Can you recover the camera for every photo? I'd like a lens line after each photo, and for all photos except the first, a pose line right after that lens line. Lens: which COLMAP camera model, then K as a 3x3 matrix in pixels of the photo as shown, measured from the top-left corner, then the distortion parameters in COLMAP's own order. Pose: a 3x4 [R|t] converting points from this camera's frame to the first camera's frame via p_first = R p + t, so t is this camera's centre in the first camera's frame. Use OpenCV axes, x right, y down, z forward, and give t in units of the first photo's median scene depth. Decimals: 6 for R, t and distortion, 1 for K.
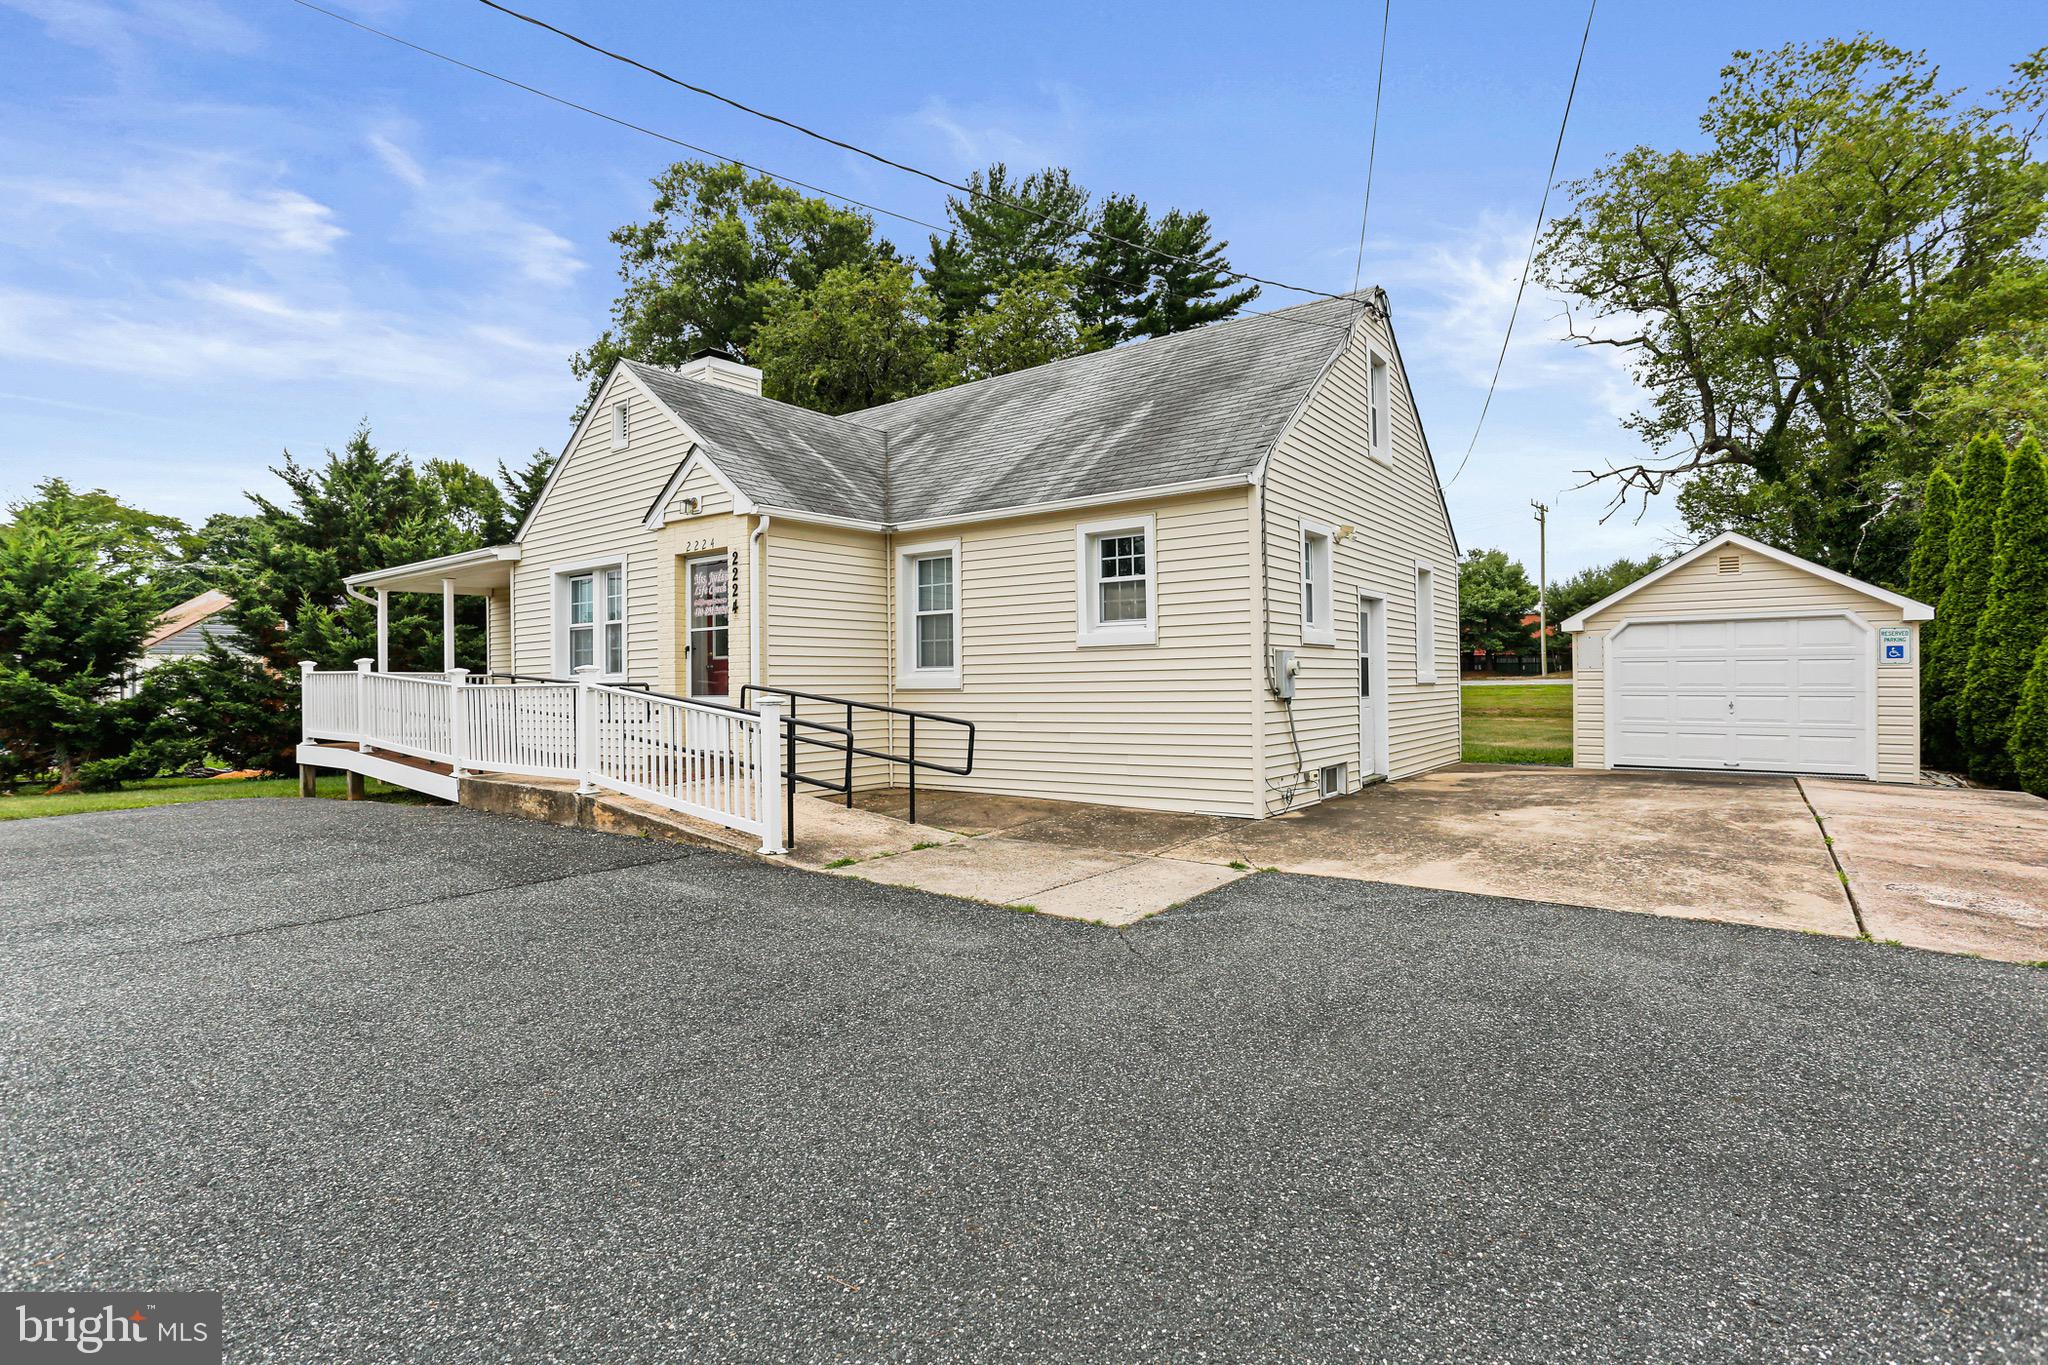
lens RADIAL K [[977.5, 0, 1012.2], [0, 977.5, 675.8], [0, 0, 1]] dist [-0.073824, 0.042752]
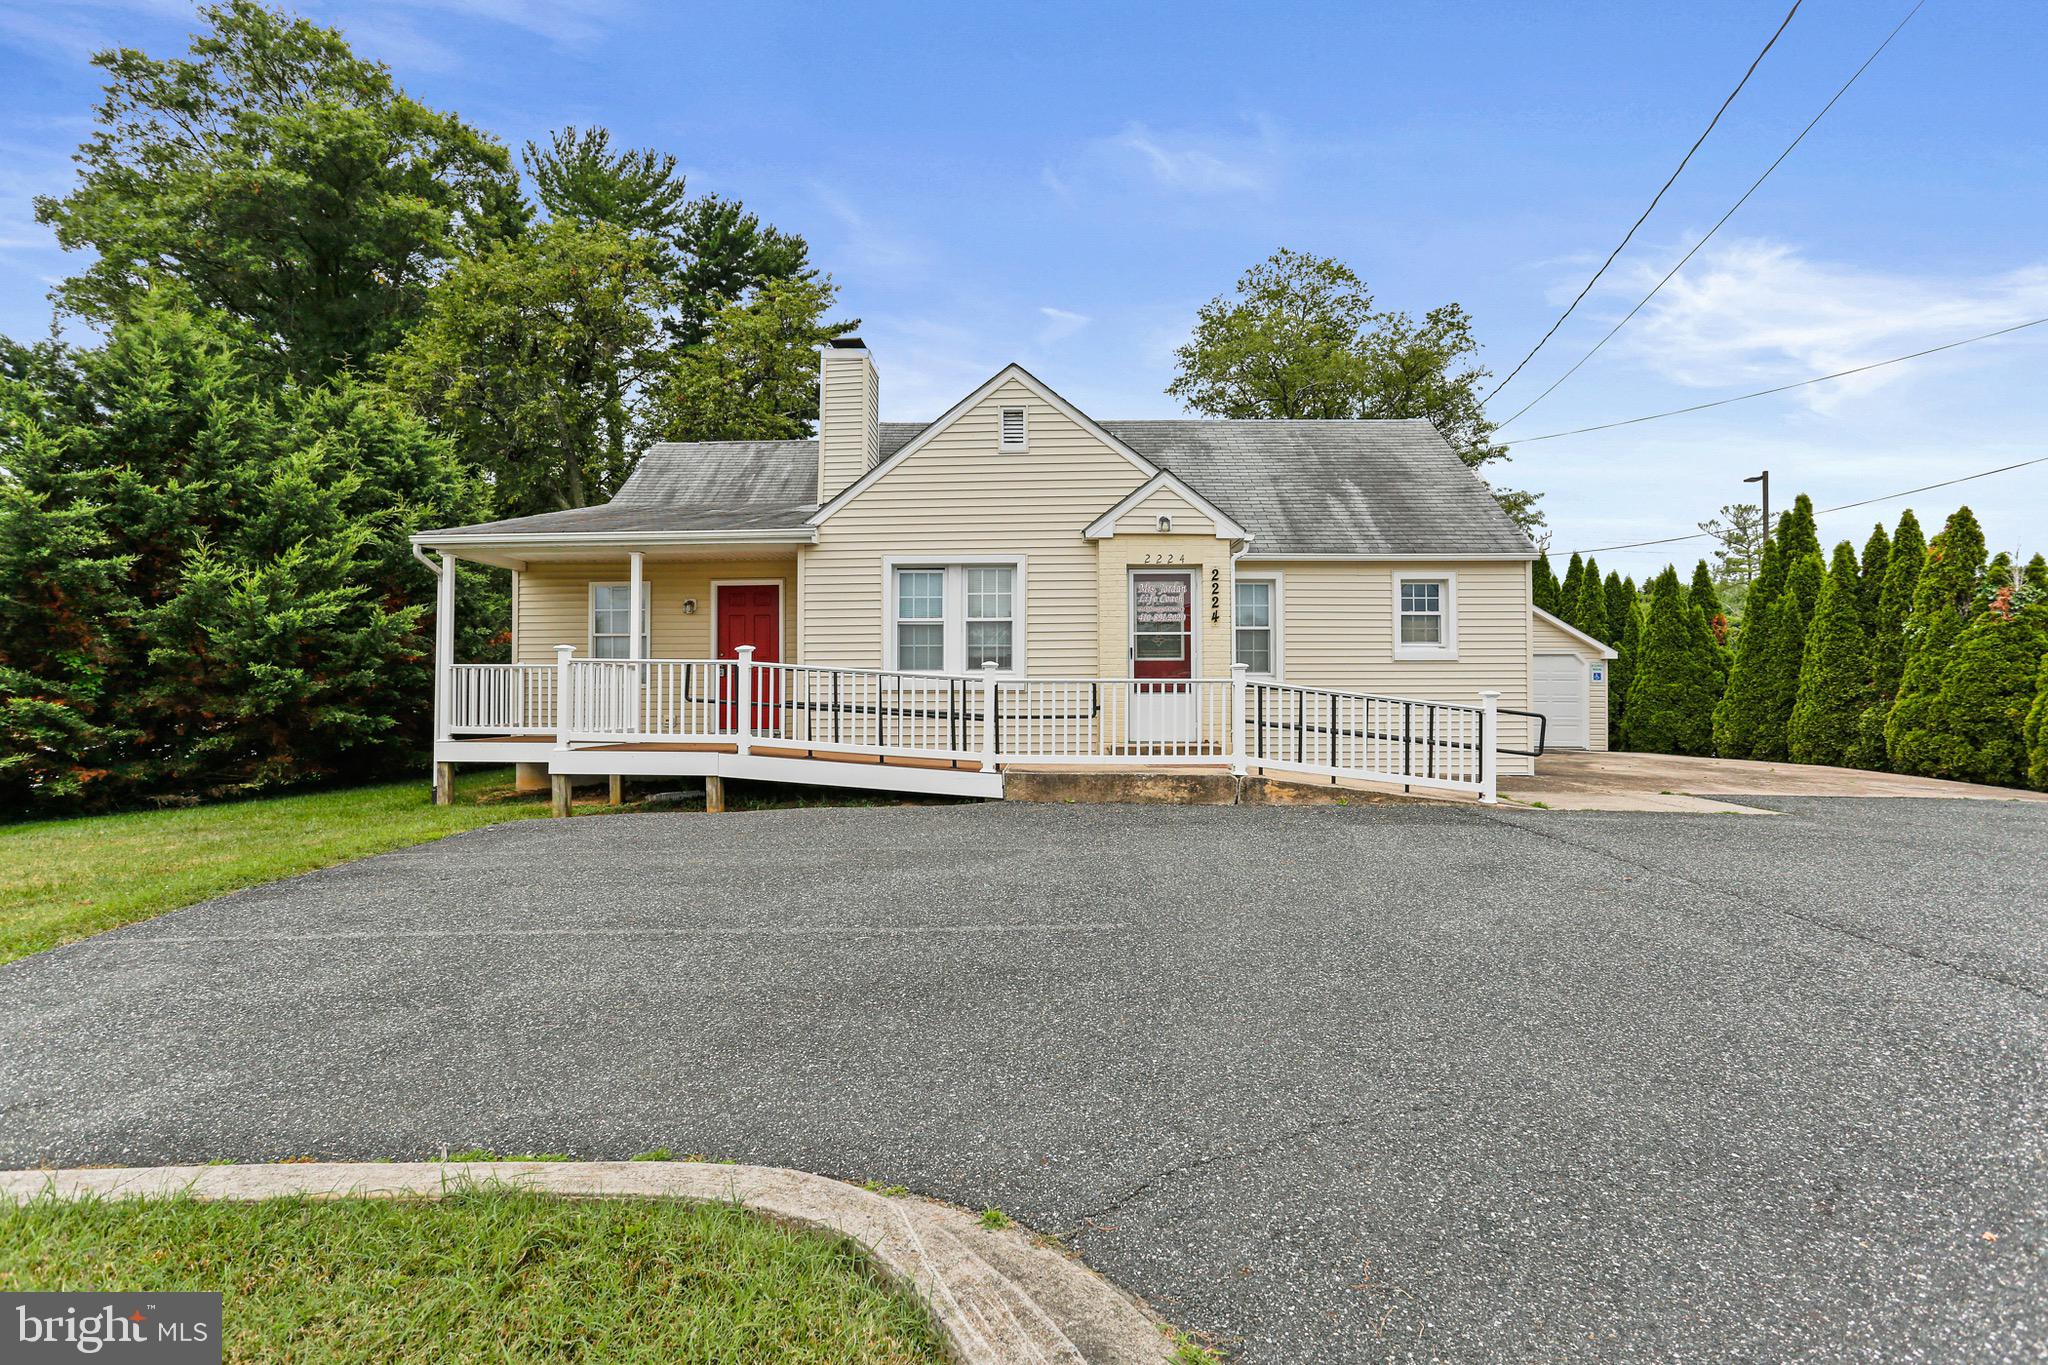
lens RADIAL K [[977.5, 0, 1012.2], [0, 977.5, 675.8], [0, 0, 1]] dist [-0.073824, 0.042752]
pose [[0.827978, 0.021690, 0.560341, -0.985003], [-0.013037, 0.999726, -0.019434, 0.022523], [-0.560609, 0.008786, 0.828034, 0.146938]]
